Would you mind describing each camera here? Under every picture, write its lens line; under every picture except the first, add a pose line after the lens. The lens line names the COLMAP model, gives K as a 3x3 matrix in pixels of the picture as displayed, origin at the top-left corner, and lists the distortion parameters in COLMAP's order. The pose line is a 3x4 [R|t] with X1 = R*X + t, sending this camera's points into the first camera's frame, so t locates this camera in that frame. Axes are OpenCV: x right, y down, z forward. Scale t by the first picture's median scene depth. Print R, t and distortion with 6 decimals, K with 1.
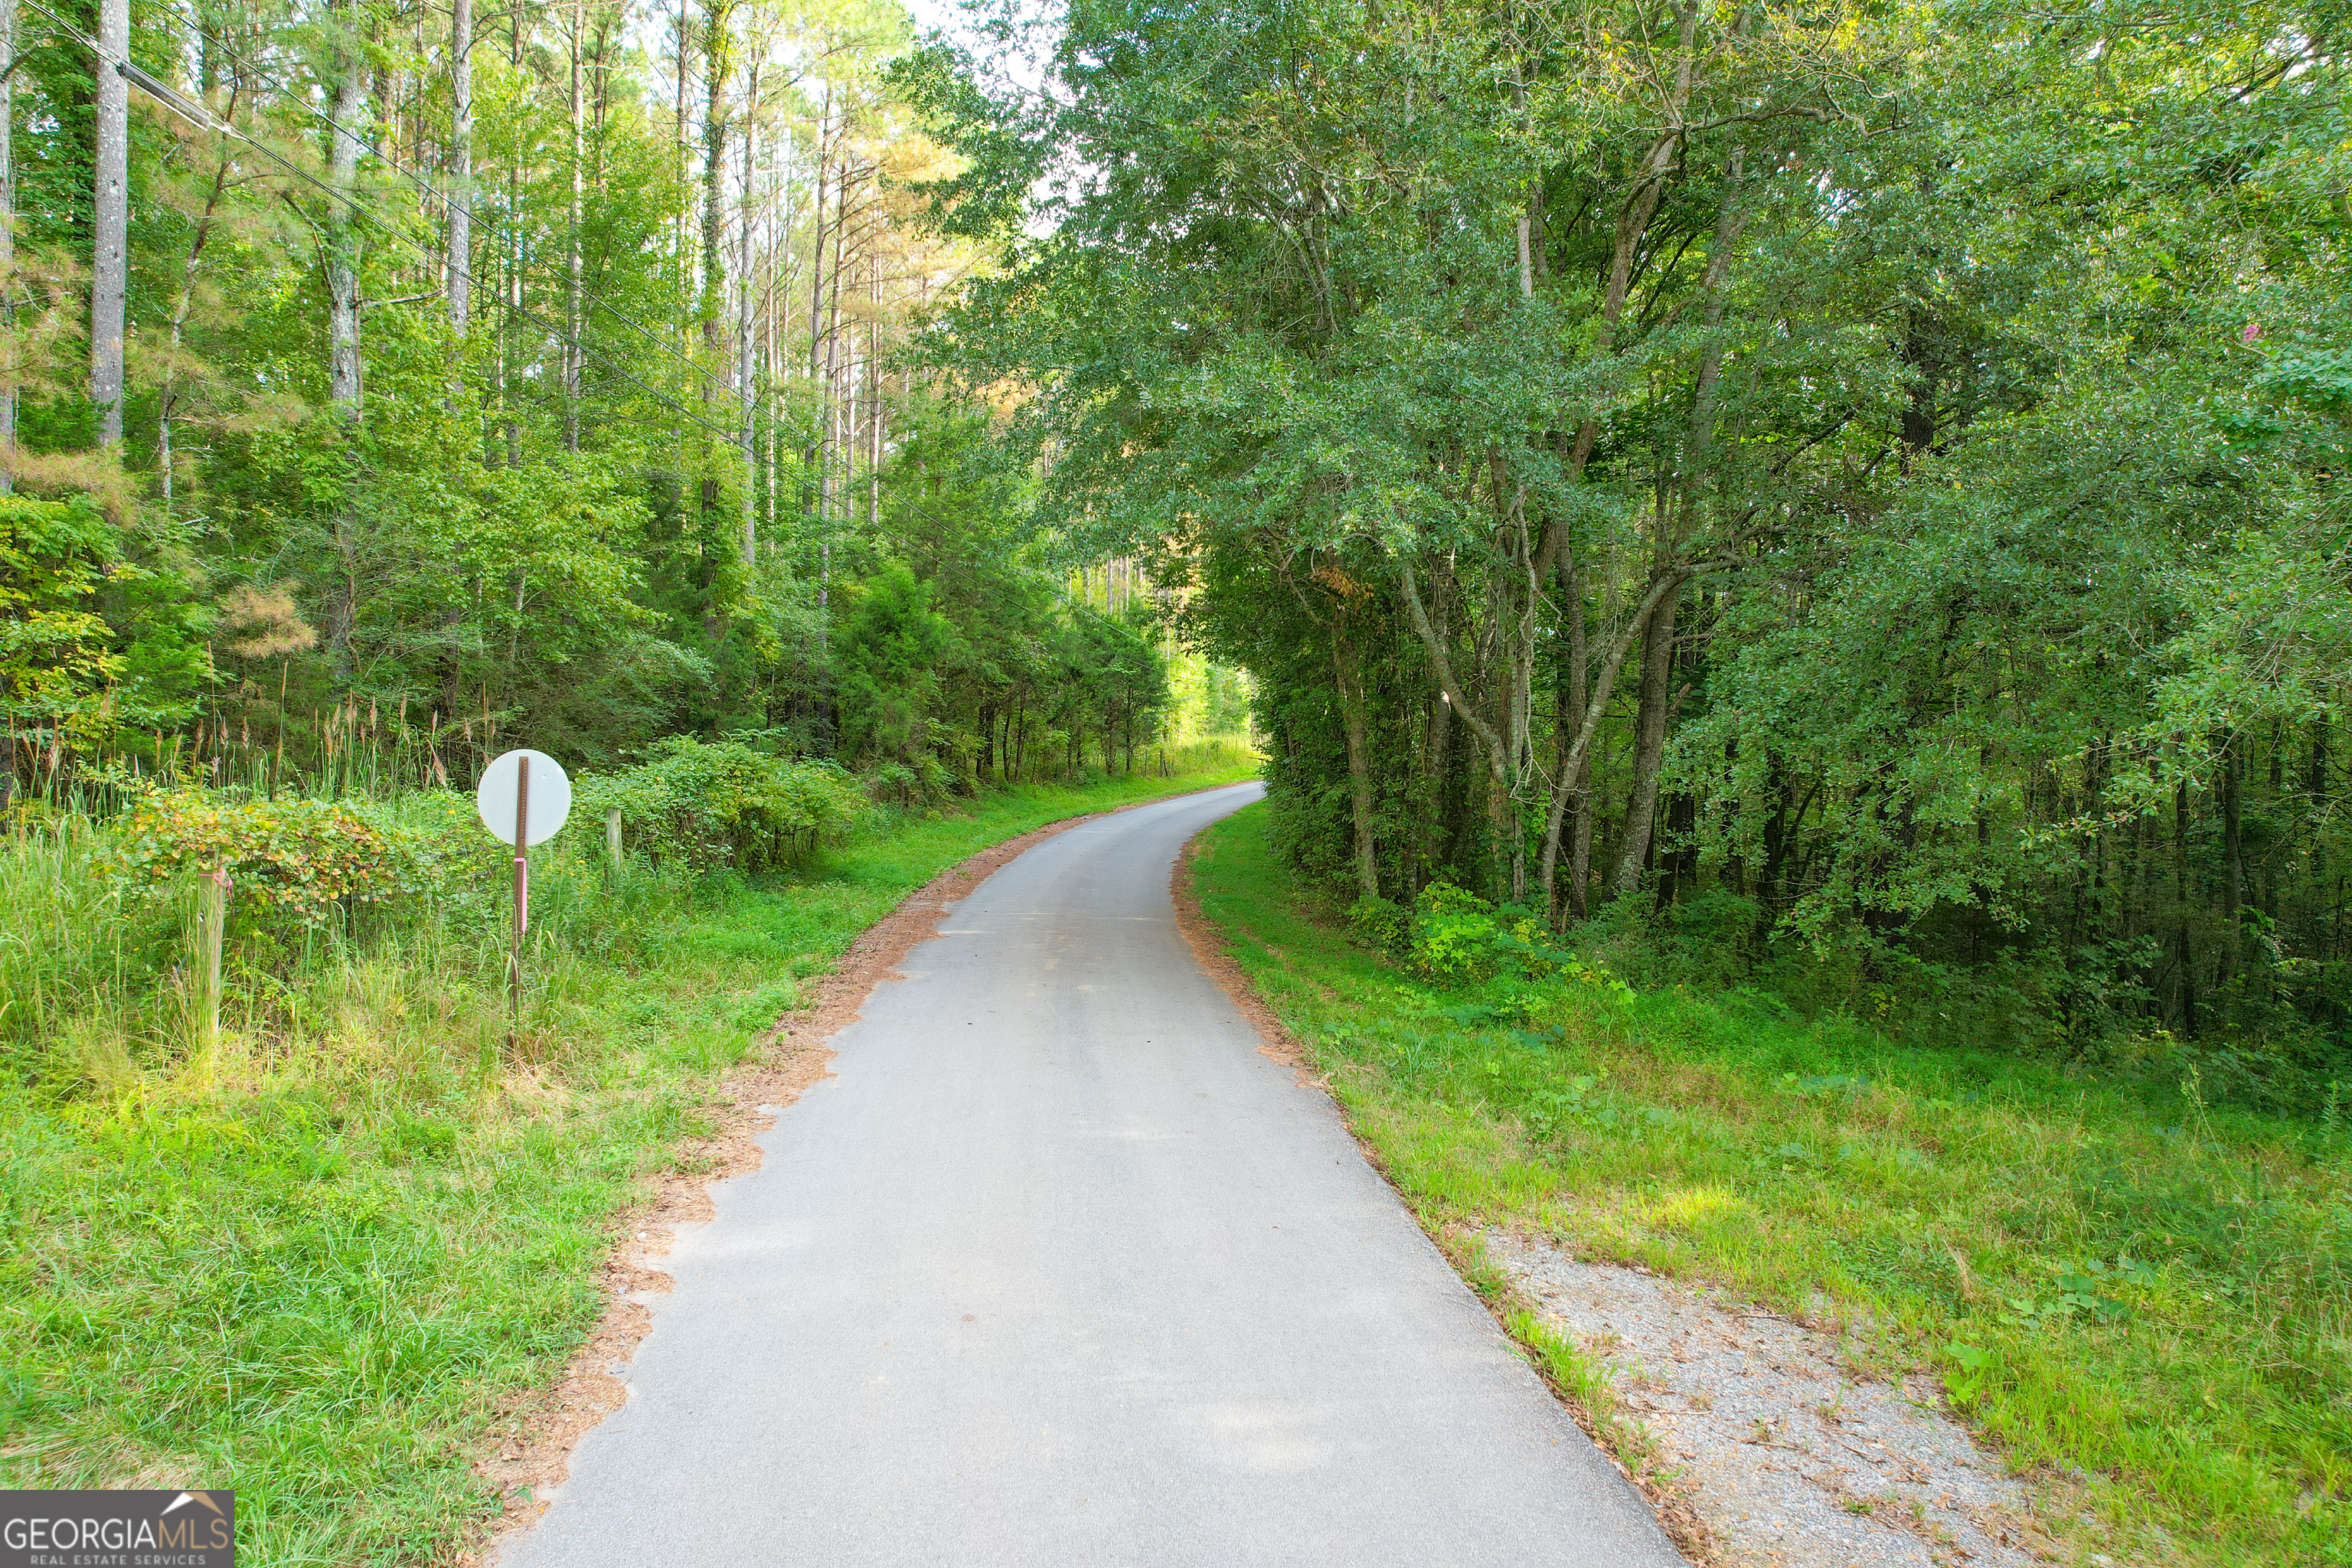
lens RADIAL K [[1557.3, 0, 1185.1], [0, 1557.3, 781.8], [0, 0, 1]] dist [-0.010080, -0.002285]
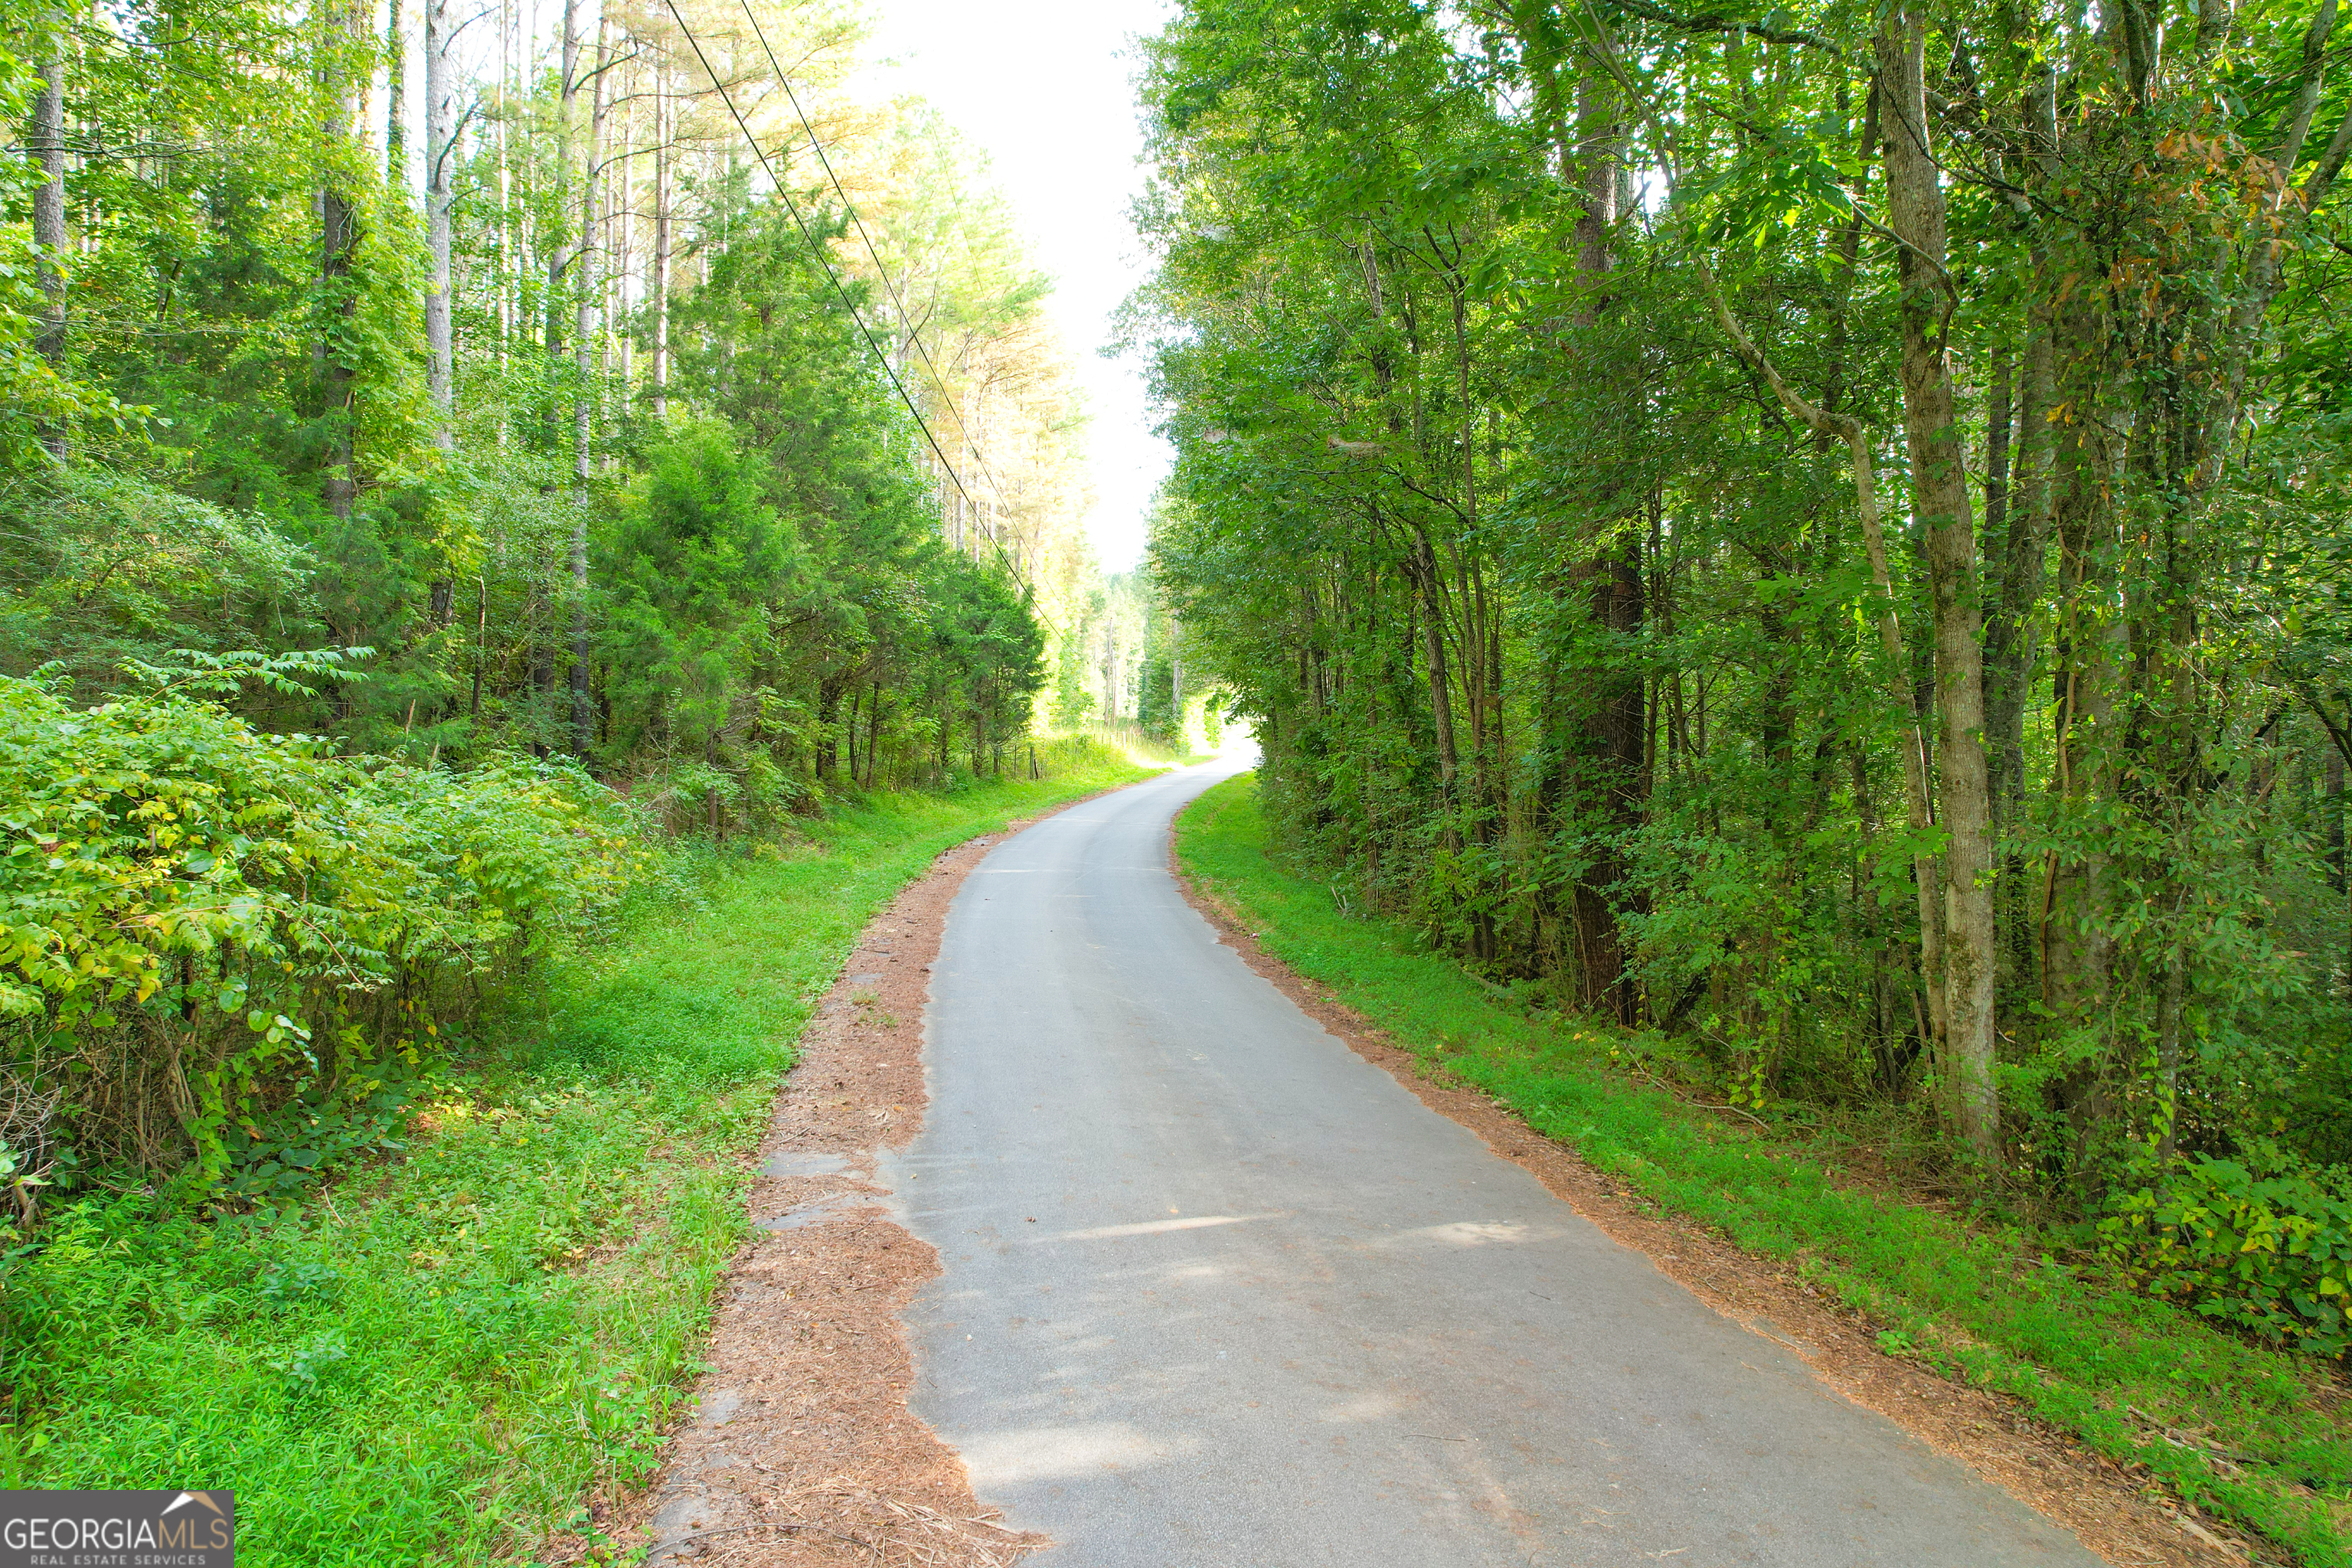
lens RADIAL K [[1557.3, 0, 1162.5], [0, 1557.3, 783.8], [0, 0, 1]] dist [-0.010080, -0.002285]
pose [[0.993281, -0.001467, 0.115716, -0.077416], [0.001147, 0.999995, 0.002832, -0.005752], [-0.115720, -0.002680, 0.993278, 0.378843]]
